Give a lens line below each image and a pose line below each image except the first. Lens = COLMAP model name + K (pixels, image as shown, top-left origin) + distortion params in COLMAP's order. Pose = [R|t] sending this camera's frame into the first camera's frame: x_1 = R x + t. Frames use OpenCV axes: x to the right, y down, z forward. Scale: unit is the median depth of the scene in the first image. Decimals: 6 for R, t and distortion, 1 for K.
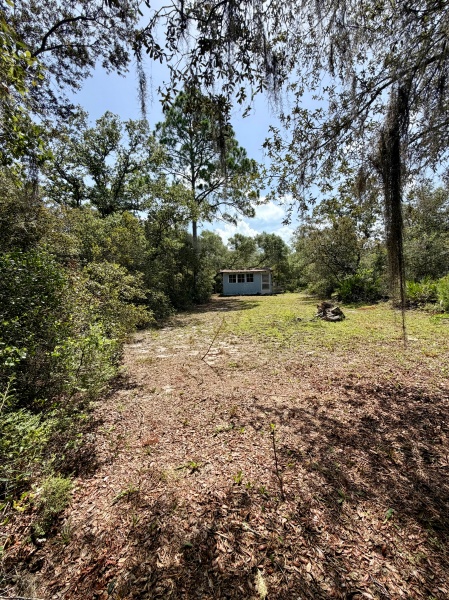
lens RADIAL K [[239.2, 0, 224.1], [0, 239.2, 302.0], [0, 0, 1]] dist [0.000807, 0.000005]
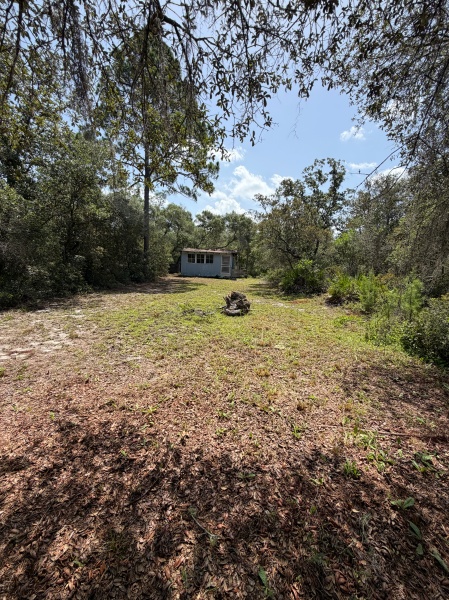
lens RADIAL K [[239.2, 0, 225.3], [0, 239.2, 300.6], [0, 0, 1]] dist [0.000807, 0.000005]
pose [[0.995162, 0.070884, 0.068025, 0.116045], [-0.075896, 0.994354, 0.074167, -0.011673], [-0.062384, -0.078971, 0.994923, 0.041527]]
